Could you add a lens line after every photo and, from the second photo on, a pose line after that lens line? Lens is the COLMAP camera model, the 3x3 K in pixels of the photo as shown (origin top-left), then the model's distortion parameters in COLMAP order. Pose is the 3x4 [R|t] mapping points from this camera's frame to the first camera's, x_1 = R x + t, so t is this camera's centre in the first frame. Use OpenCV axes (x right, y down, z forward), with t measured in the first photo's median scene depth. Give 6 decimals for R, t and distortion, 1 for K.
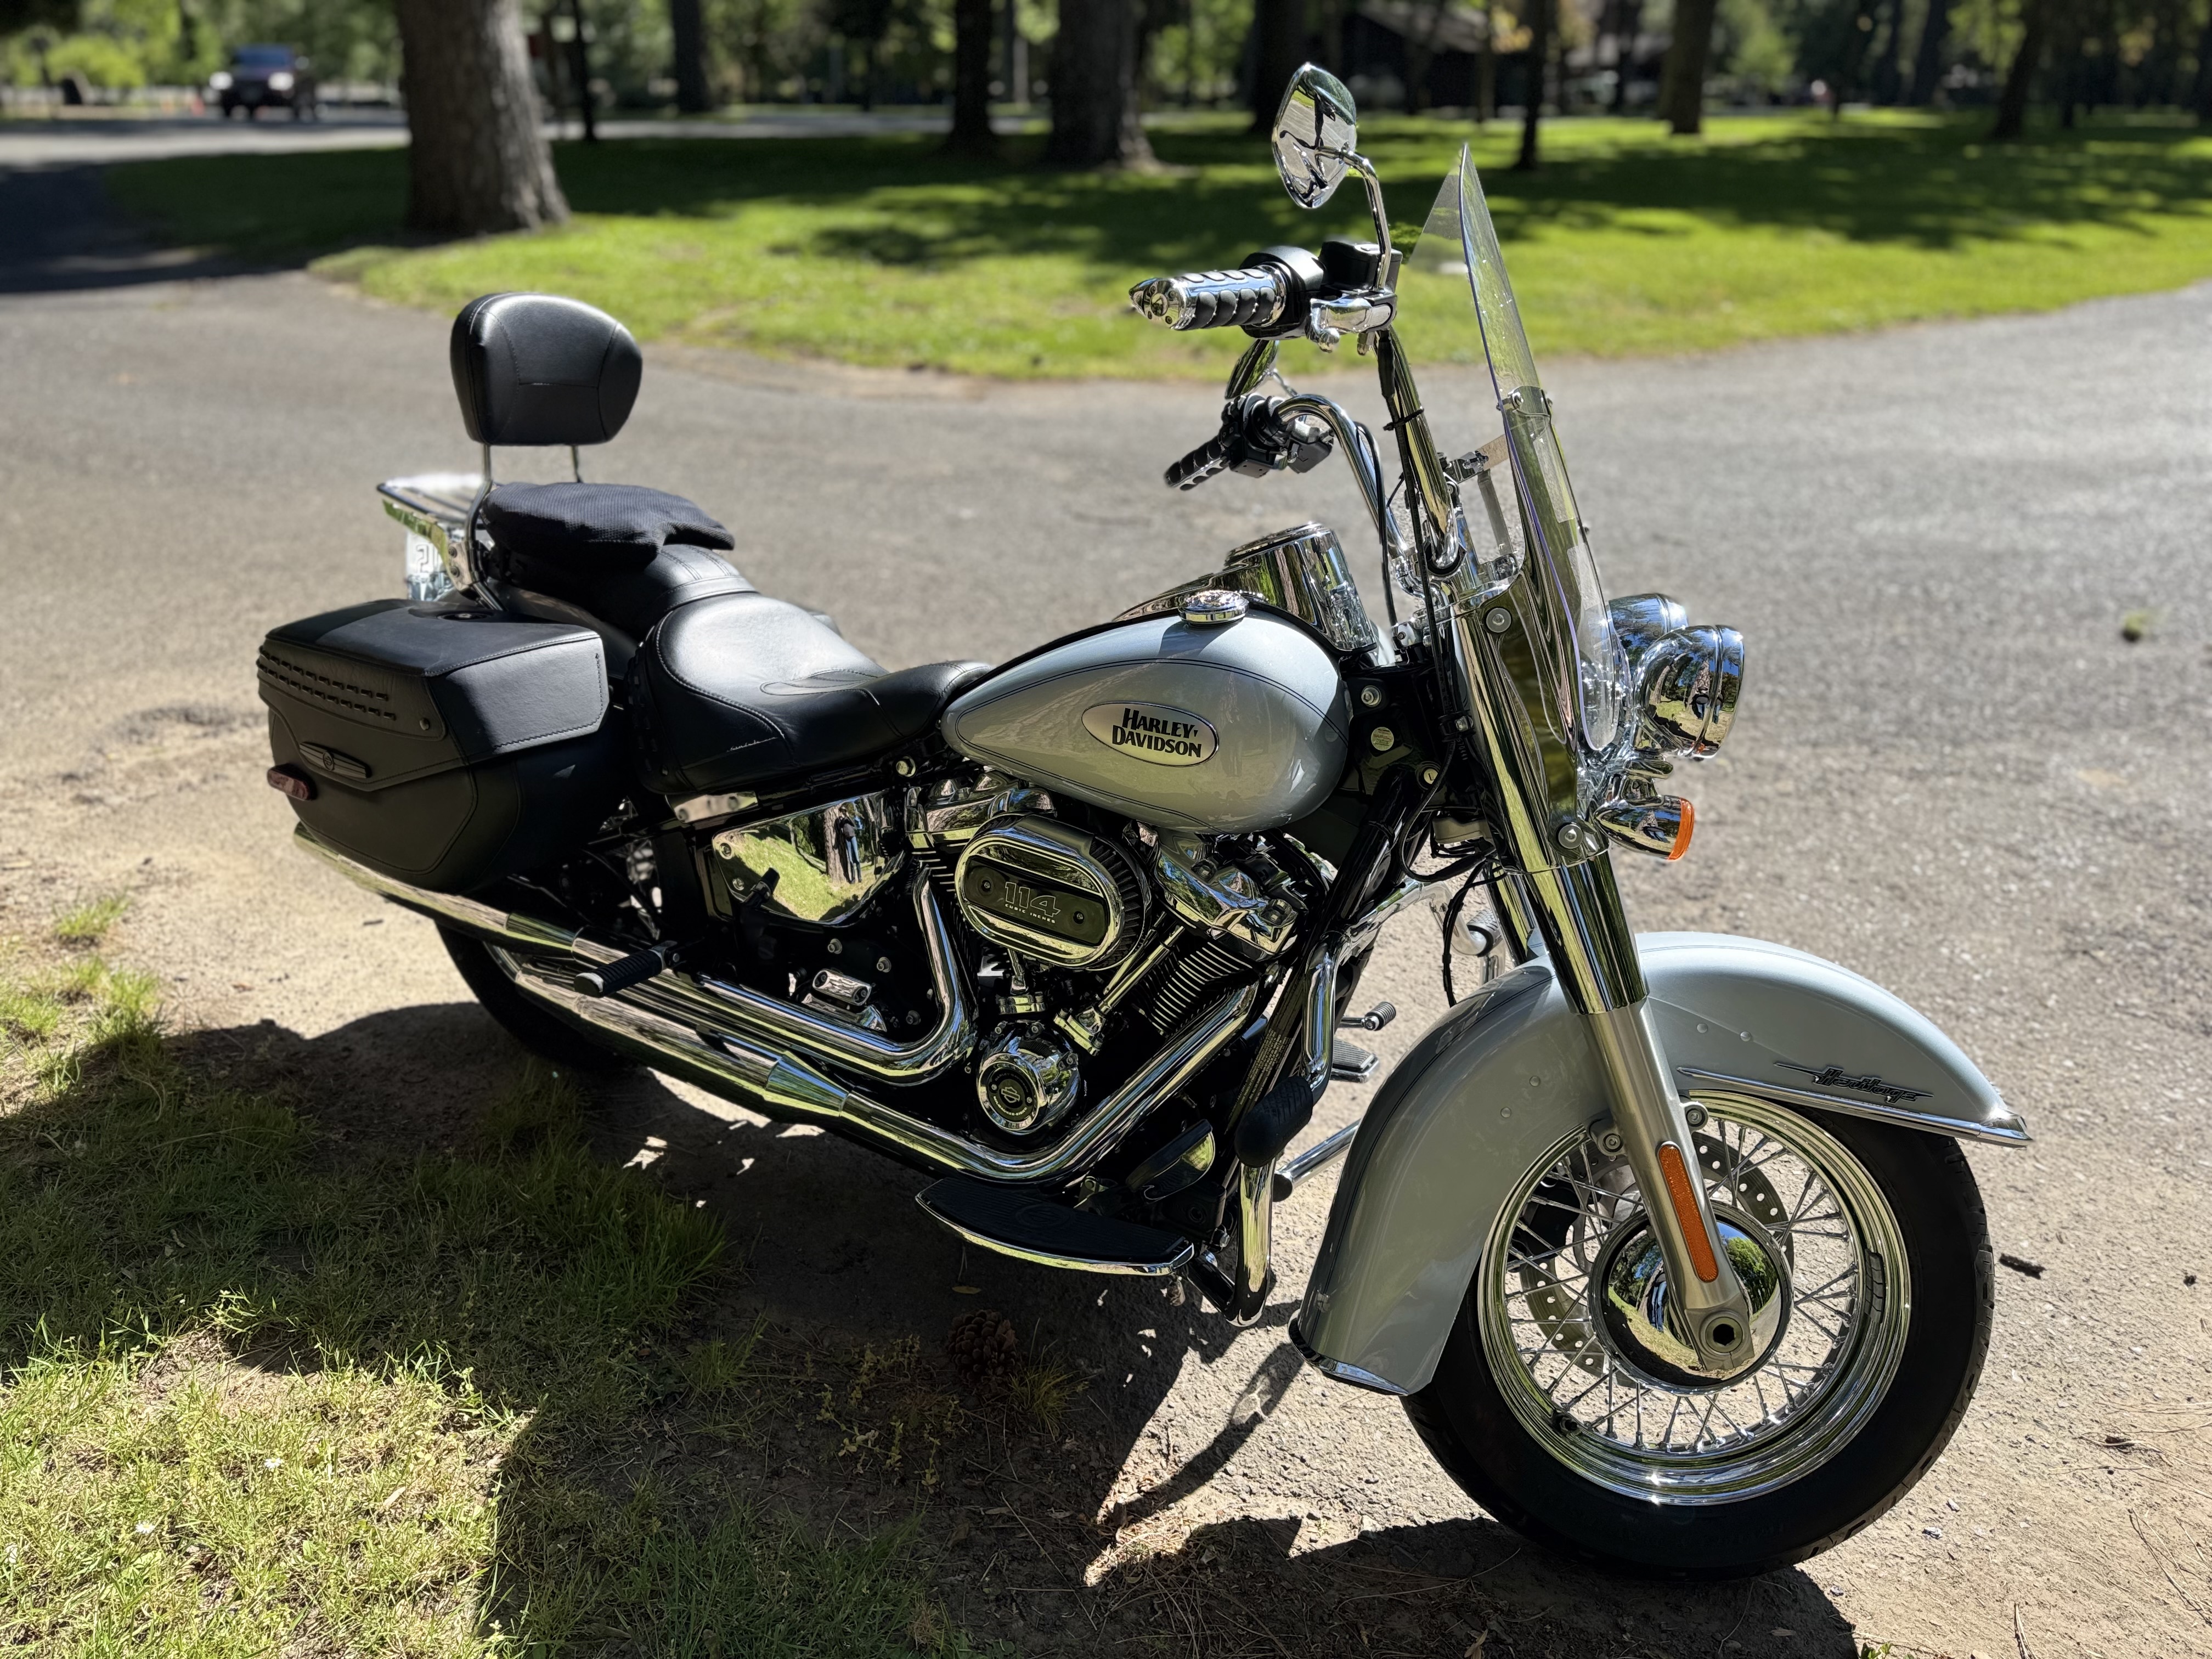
lens RADIAL K [[1573.6, 0, 1103.8], [0, 1573.6, 841.1], [0, 0, 1]] dist [0.001887, 0.000984]
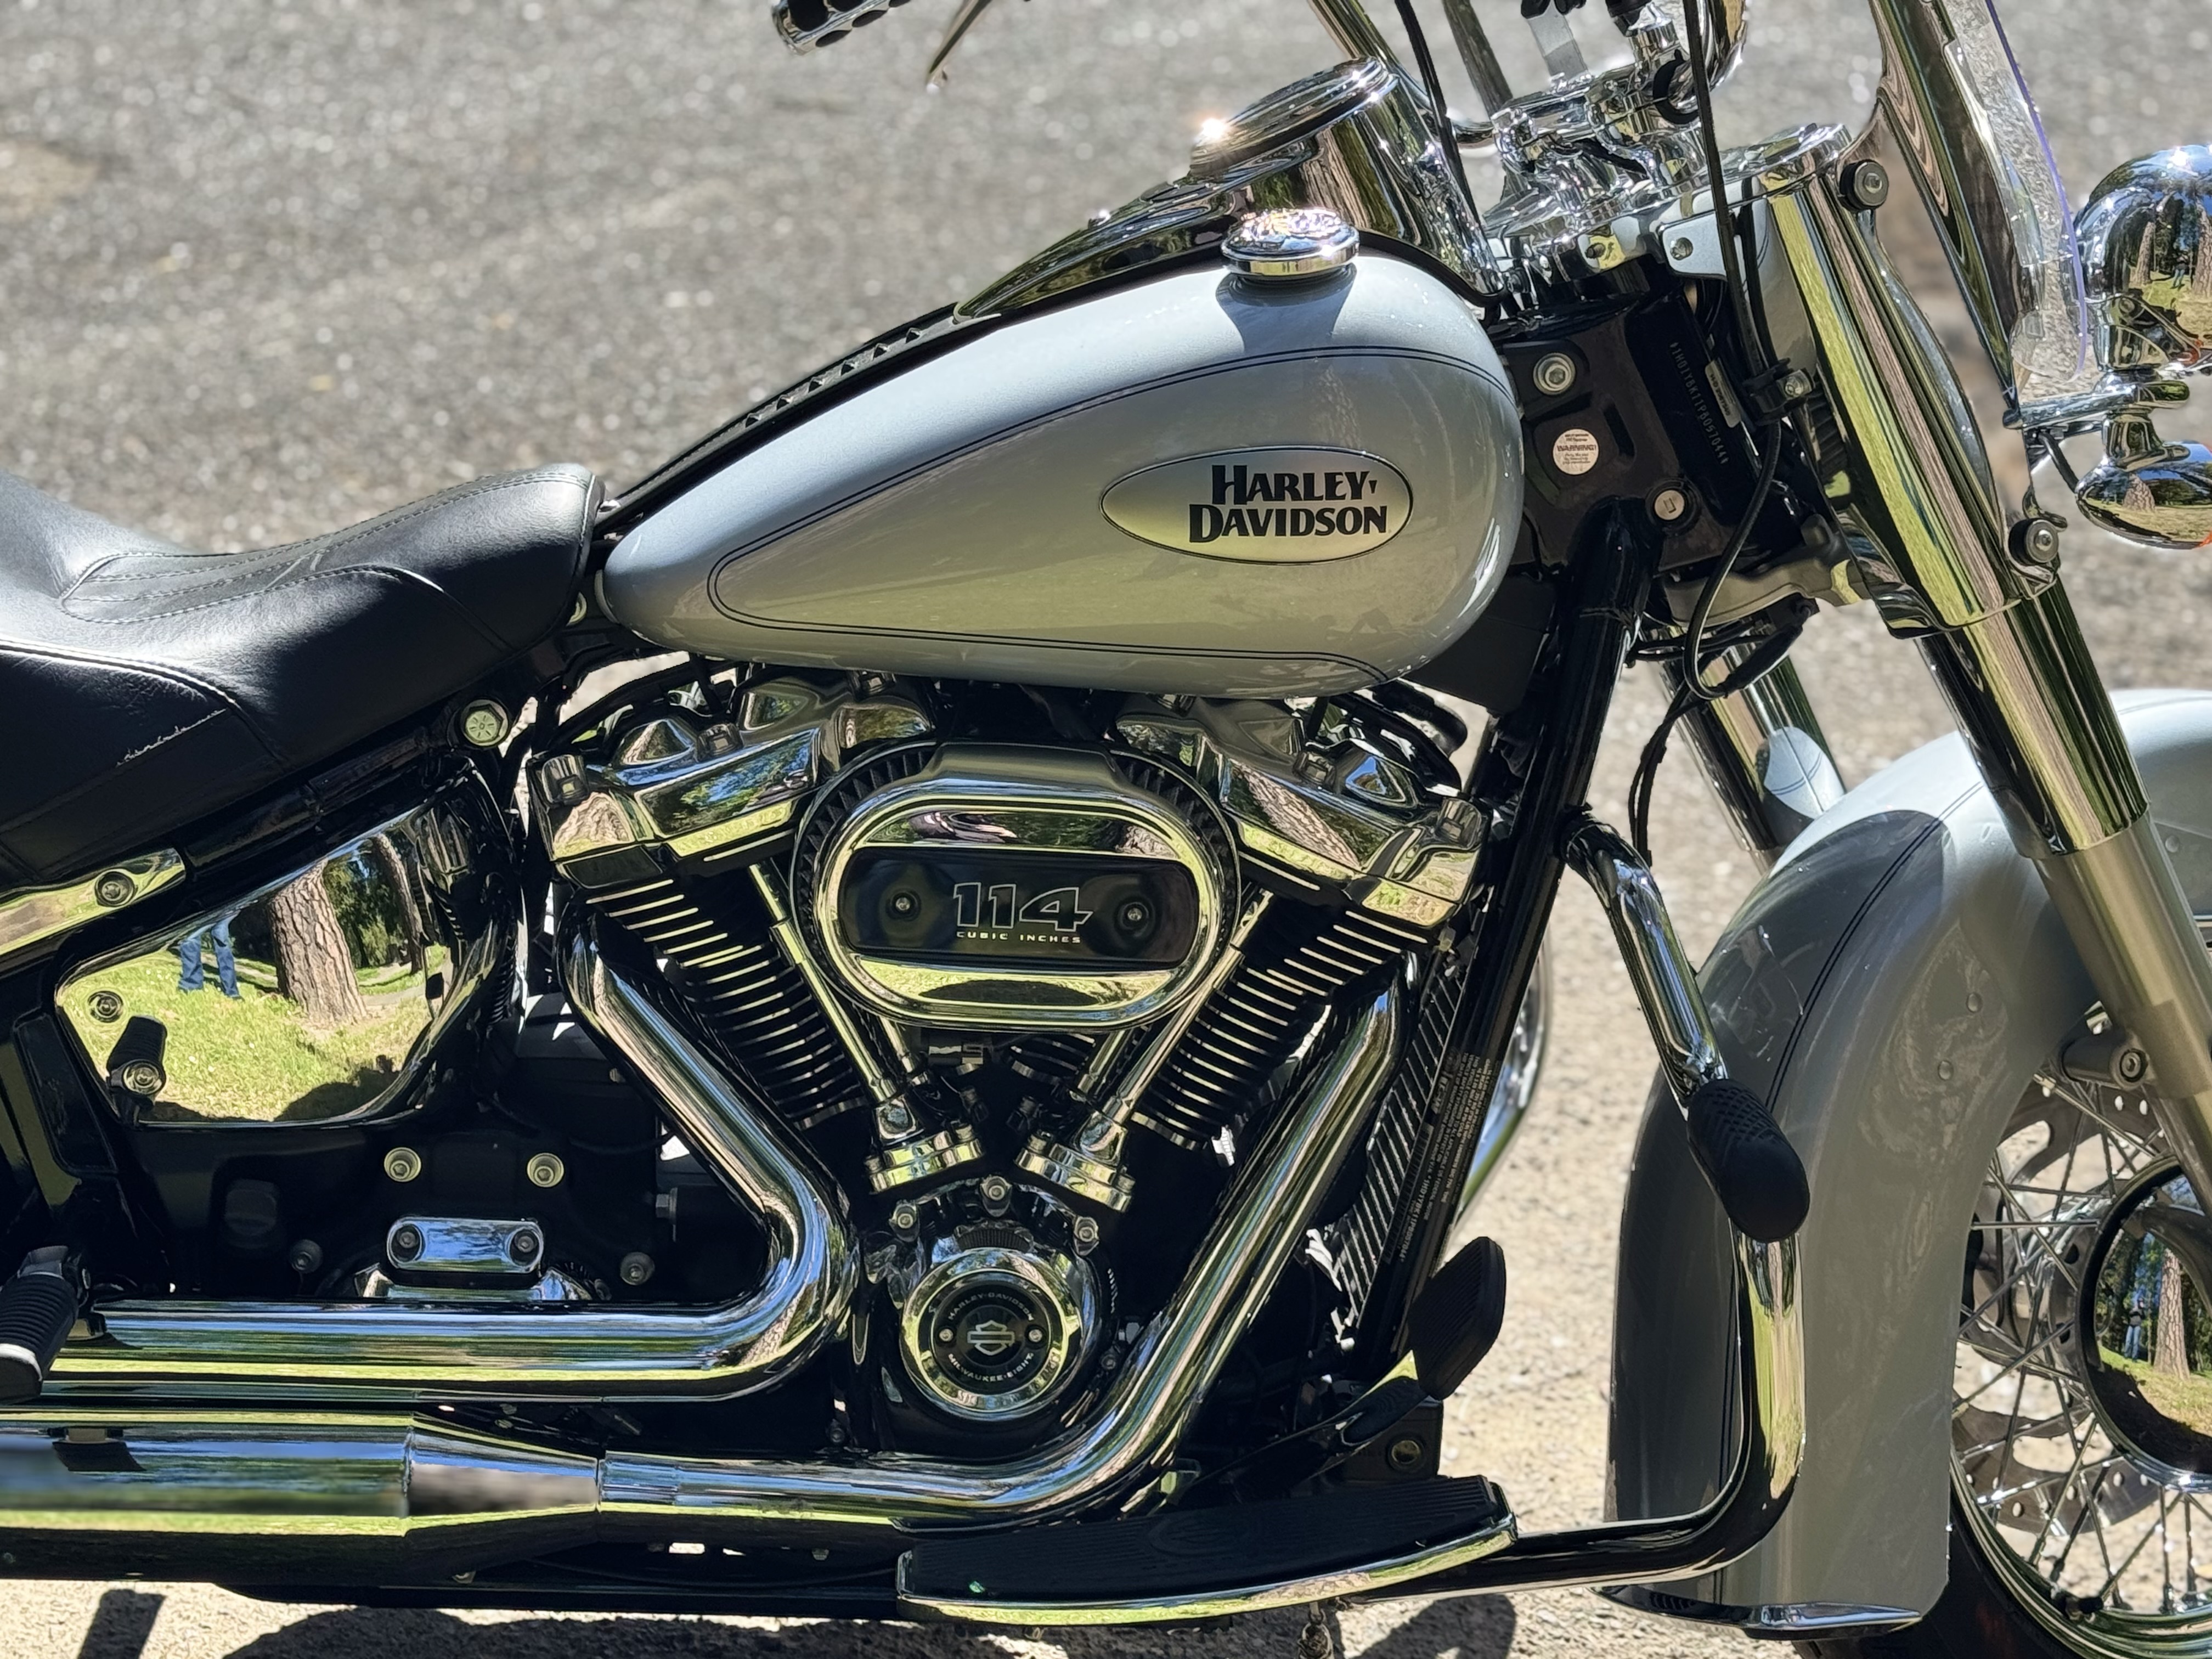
lens RADIAL K [[3798.5, 0, 1104.3], [0, 3798.5, 824.4], [0, 0, 1]] dist [-0.036554, 0.000000]
pose [[0.835734, -0.209999, 0.507394, -0.629937], [0.219115, 0.974772, 0.042529, -0.032244], [-0.503525, 0.075634, 0.860664, 0.001611]]
